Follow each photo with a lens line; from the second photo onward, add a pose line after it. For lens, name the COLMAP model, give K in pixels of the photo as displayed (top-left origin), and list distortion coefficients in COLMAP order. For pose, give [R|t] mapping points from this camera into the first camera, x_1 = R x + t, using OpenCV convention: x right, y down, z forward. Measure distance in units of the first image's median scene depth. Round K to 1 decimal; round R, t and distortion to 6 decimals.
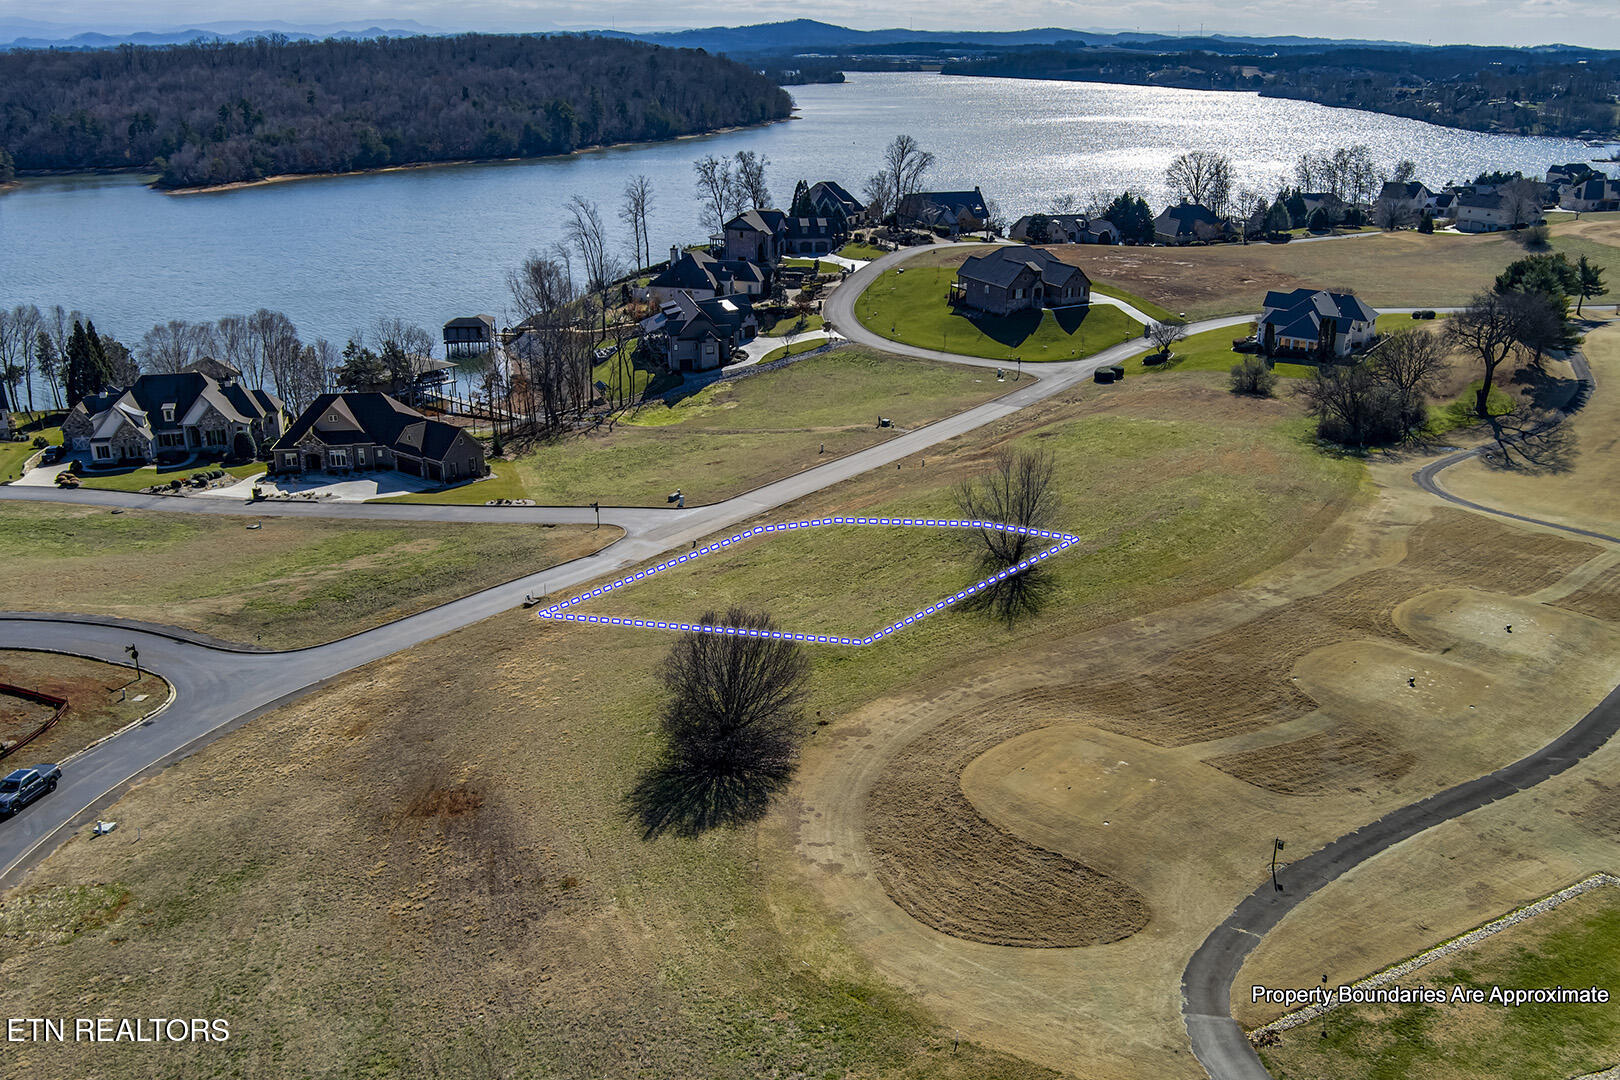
lens RADIAL K [[1387.4, 0, 825.3], [0, 1387.4, 572.0], [0, 0, 1]] dist [-0.074259, 0.019916]
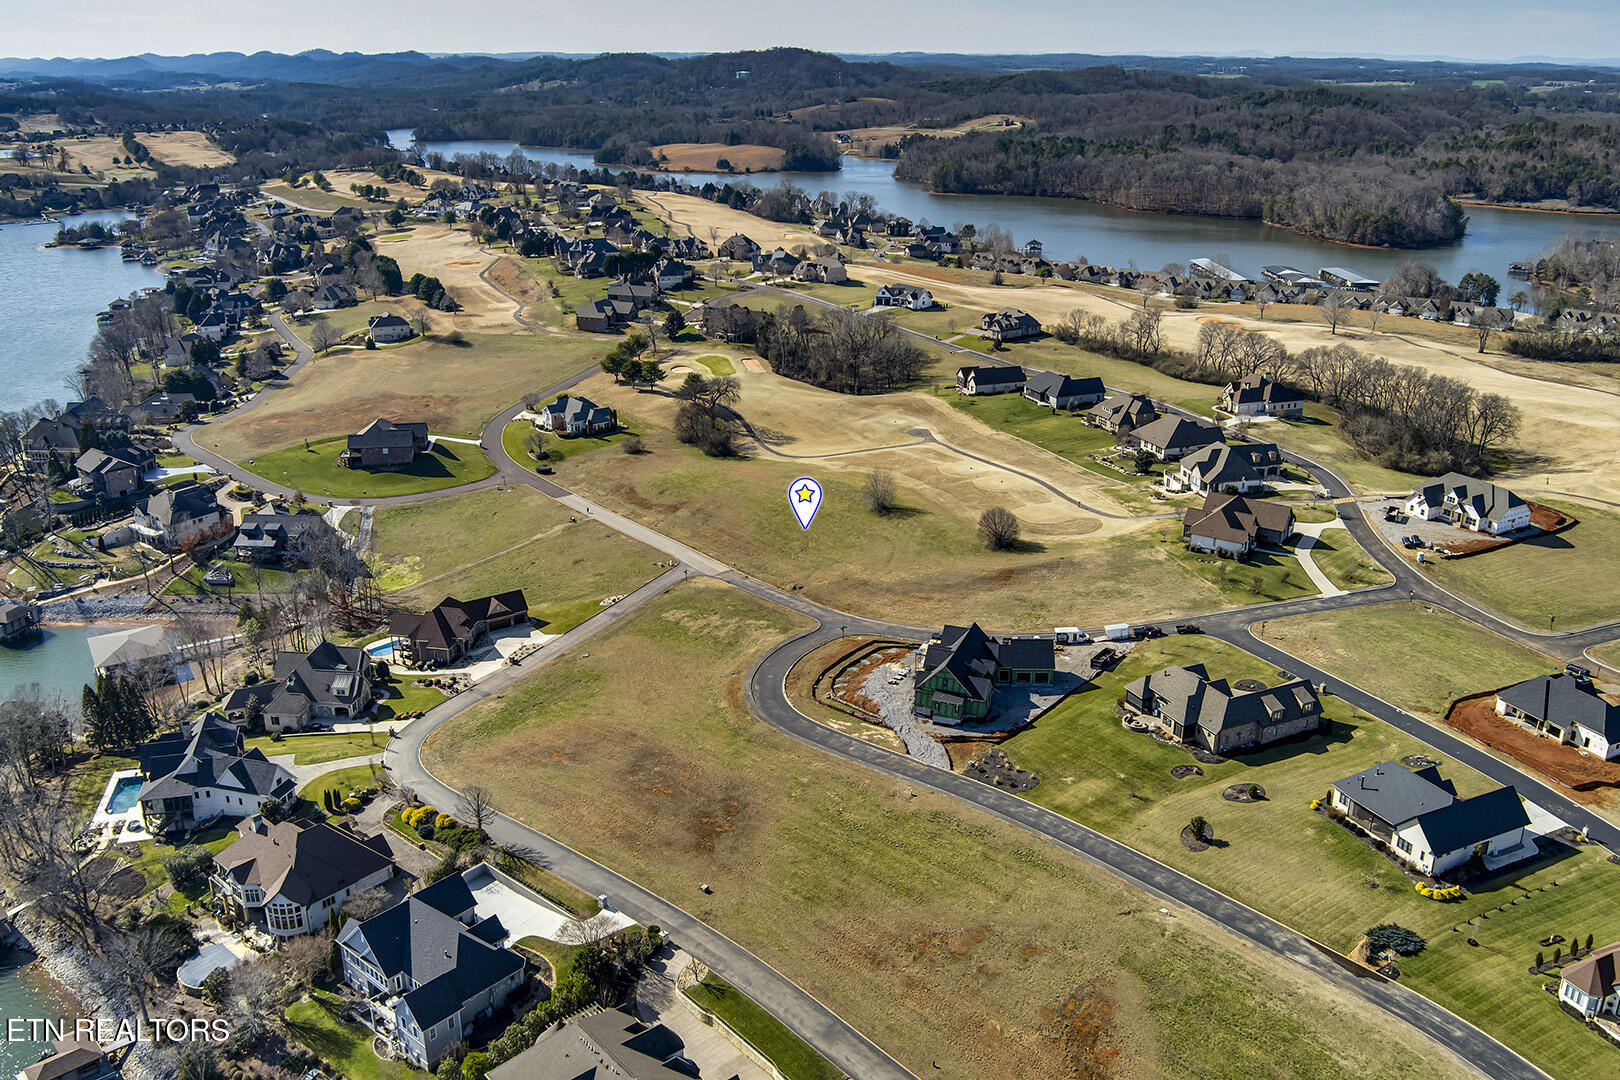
lens RADIAL K [[1361.2, 0, 791.0], [0, 1361.2, 572.9], [0, 0, 1]] dist [-0.070175, 0.020060]
pose [[0.323019, -0.351452, 0.878715, -1.152763], [0.349280, 0.907213, 0.234453, -0.283600], [-0.879580, 0.231185, 0.415803, -0.013093]]
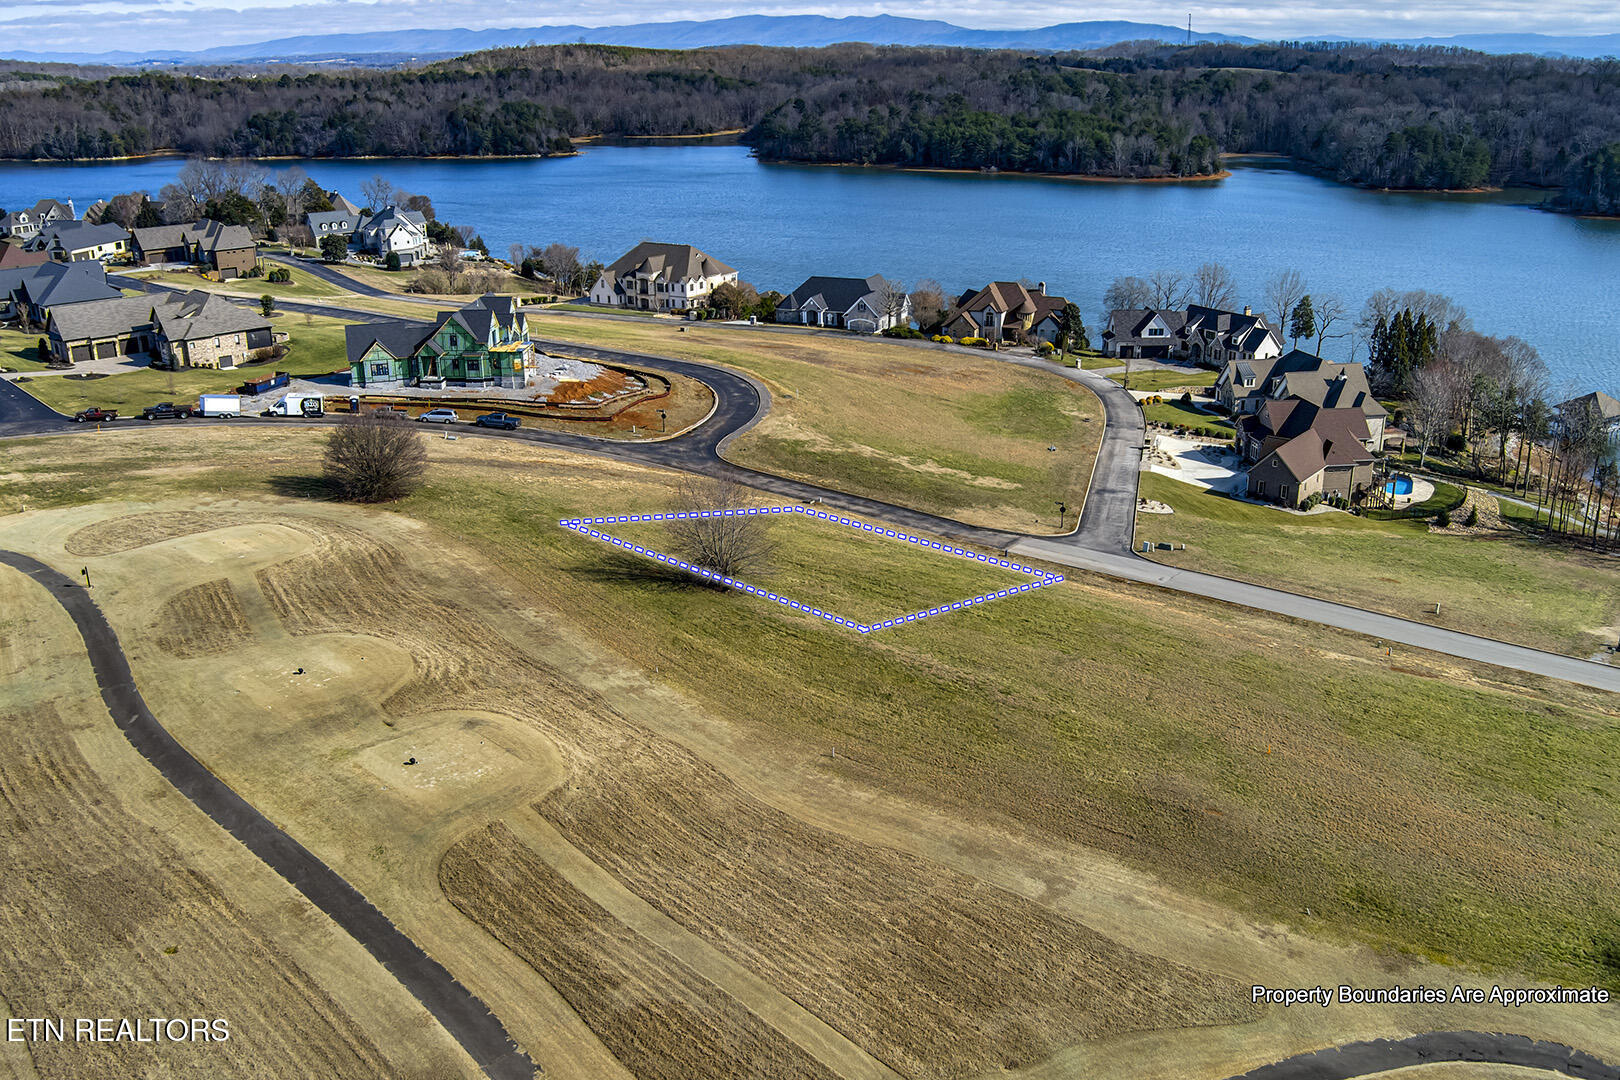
lens RADIAL K [[1415.1, 0, 847.7], [0, 1415.1, 588.5], [0, 0, 1]] dist [-0.079806, 0.027495]
pose [[0.024973, 0.352990, -0.935294, 0.485515], [-0.360911, 0.875670, 0.320851, -0.159158], [0.932266, 0.329545, 0.149266, 0.418651]]
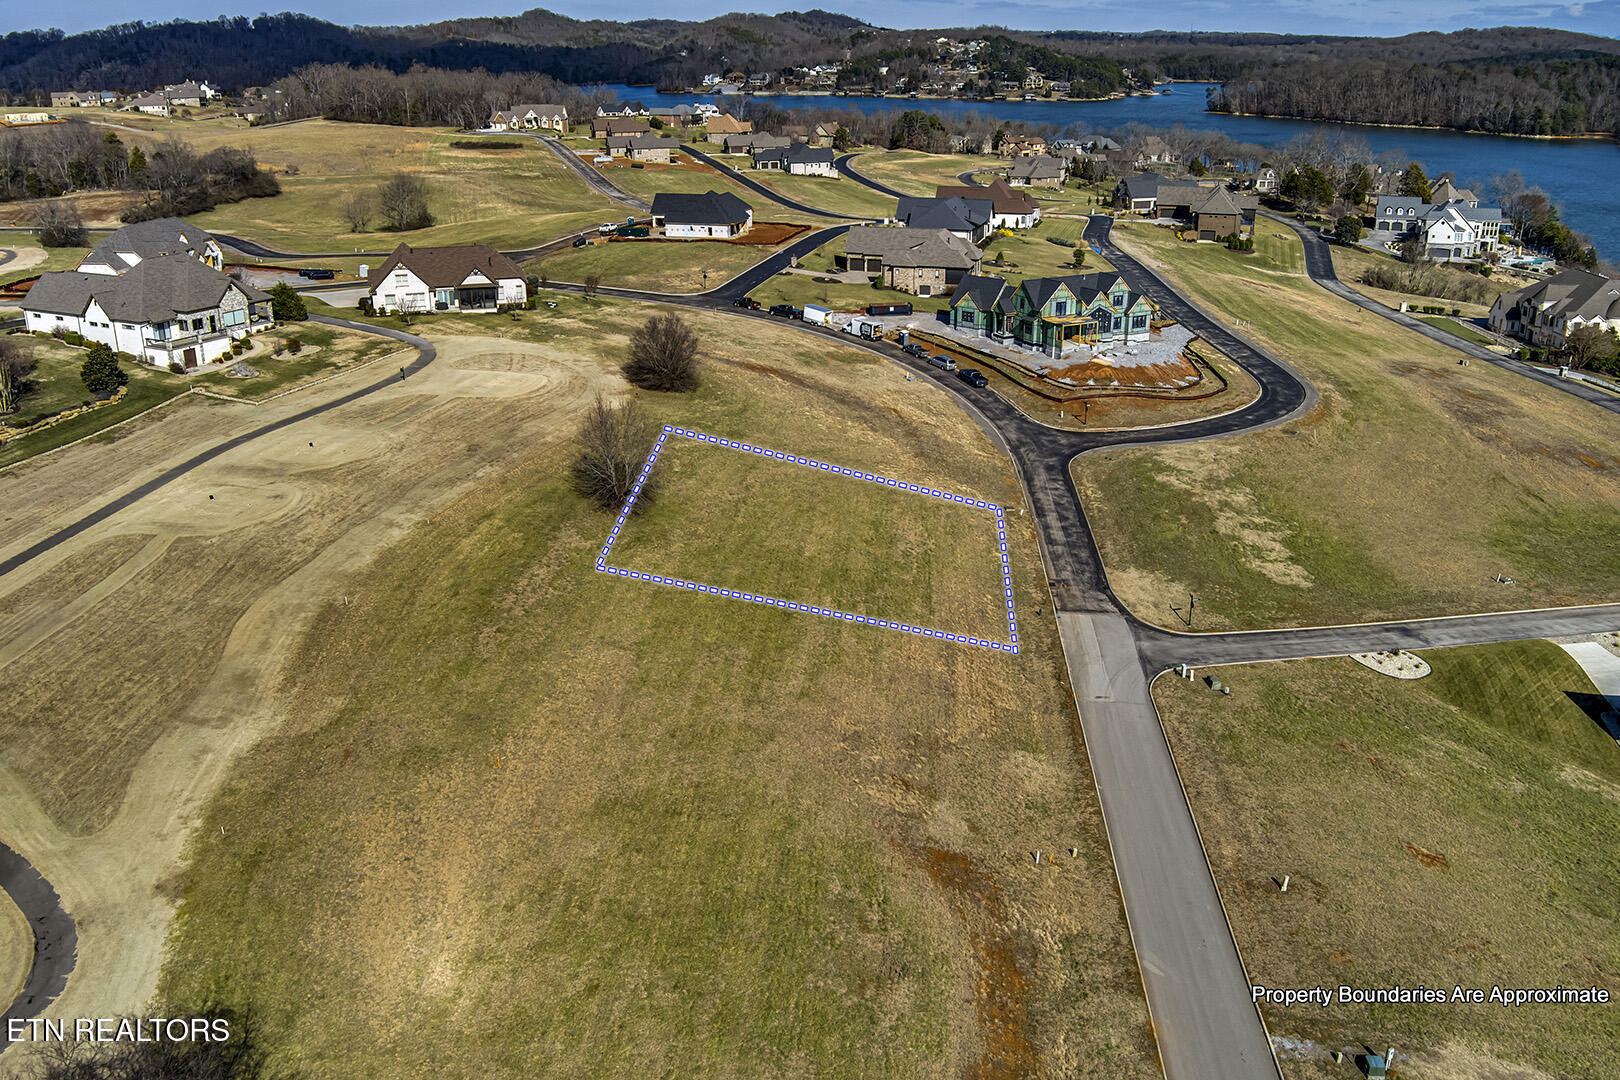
lens RADIAL K [[1387.4, 0, 825.3], [0, 1387.4, 572.0], [0, 0, 1]] dist [-0.074259, 0.019916]
pose [[-0.852185, 0.187641, -0.488437, 0.251249], [-0.191737, 0.756568, 0.625173, -0.315873], [0.486844, 0.626415, -0.608759, 0.812632]]
